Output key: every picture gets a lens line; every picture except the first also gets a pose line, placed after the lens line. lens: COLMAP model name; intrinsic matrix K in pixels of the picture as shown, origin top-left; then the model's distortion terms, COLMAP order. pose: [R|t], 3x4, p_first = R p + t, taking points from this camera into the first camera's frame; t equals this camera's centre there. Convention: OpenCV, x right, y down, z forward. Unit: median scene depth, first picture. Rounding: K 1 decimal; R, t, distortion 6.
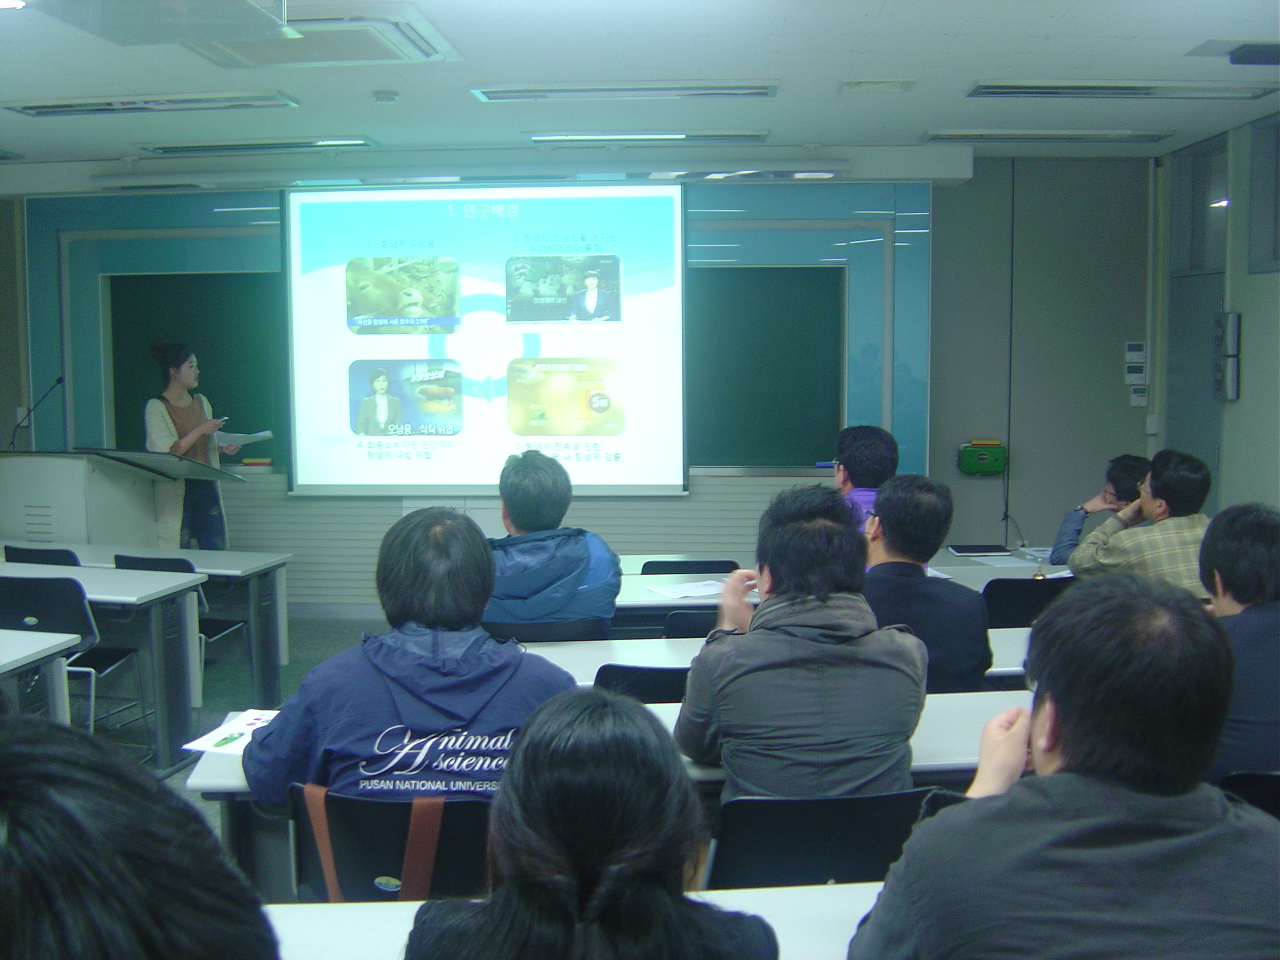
lens RADIAL K [[1515.3, 0, 597.4], [0, 1515.3, 482.1], [0, 0, 1]] dist [-0.142144, 0.019669]
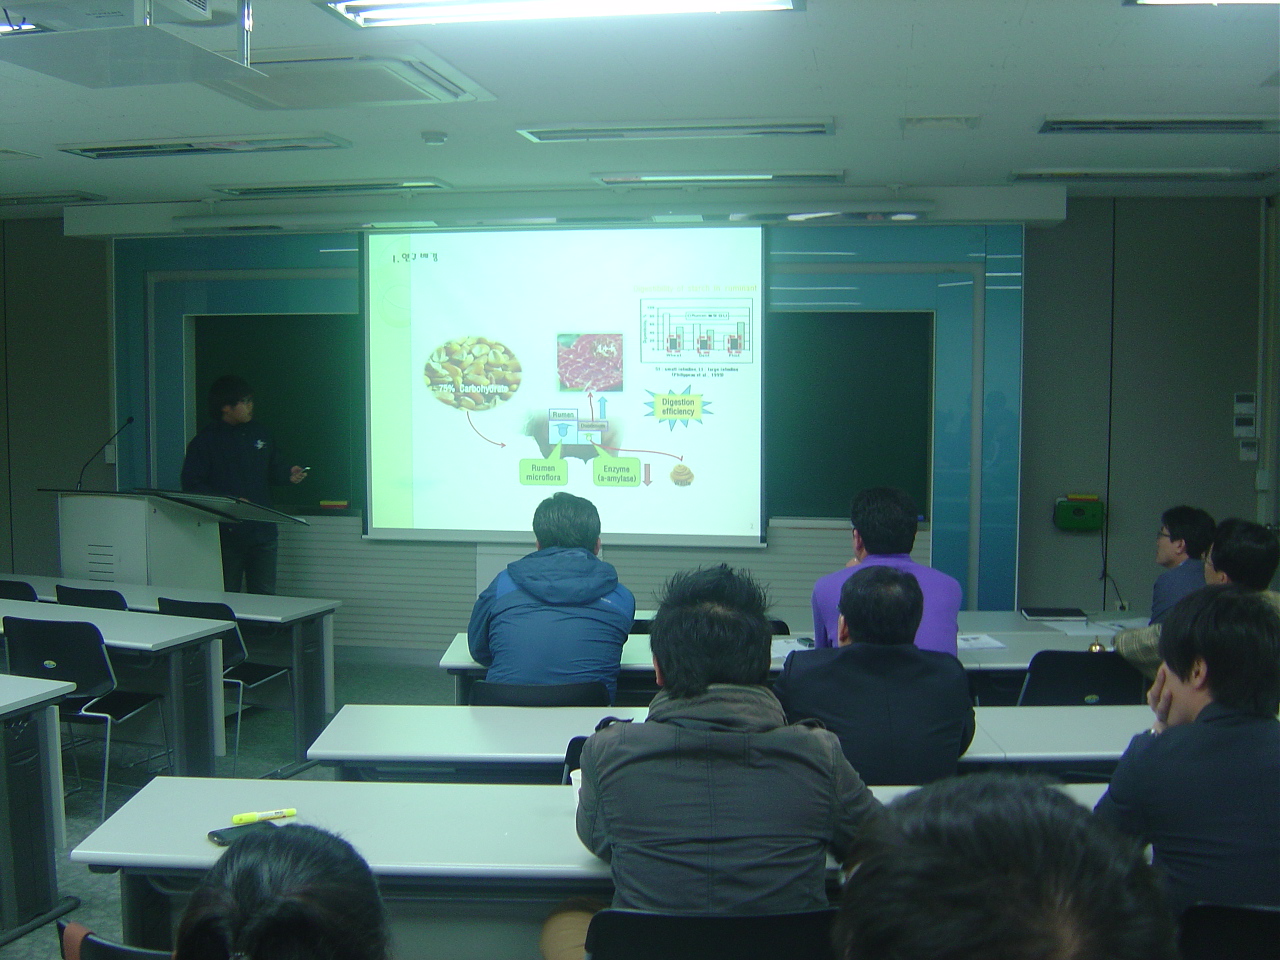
lens RADIAL K [[1515.3, 0, 597.4], [0, 1515.3, 482.1], [0, 0, 1]] dist [-0.142144, 0.019669]
pose [[0.993940, 0.015619, -0.108805, 0.066011], [-0.018499, 0.999503, -0.025509, -0.007142], [0.108353, 0.027368, 0.993736, 0.032985]]
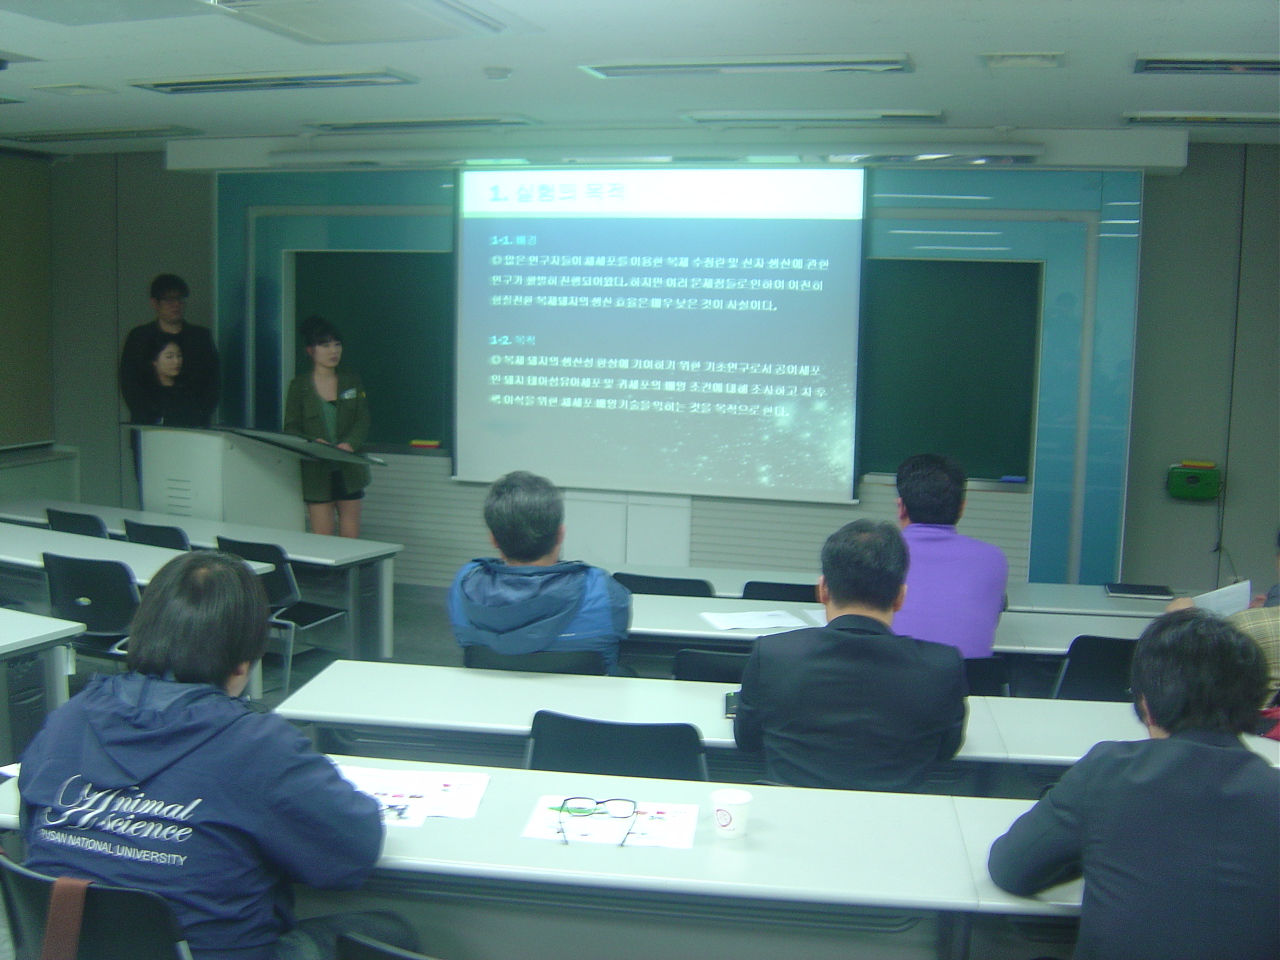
lens RADIAL K [[1515.3, 0, 597.4], [0, 1515.3, 482.1], [0, 0, 1]] dist [-0.142144, 0.019669]
pose [[0.972369, 0.054049, -0.227107, 0.131433], [-0.050626, 0.998500, 0.020874, -0.018260], [0.227895, -0.008800, 0.973646, 0.072838]]
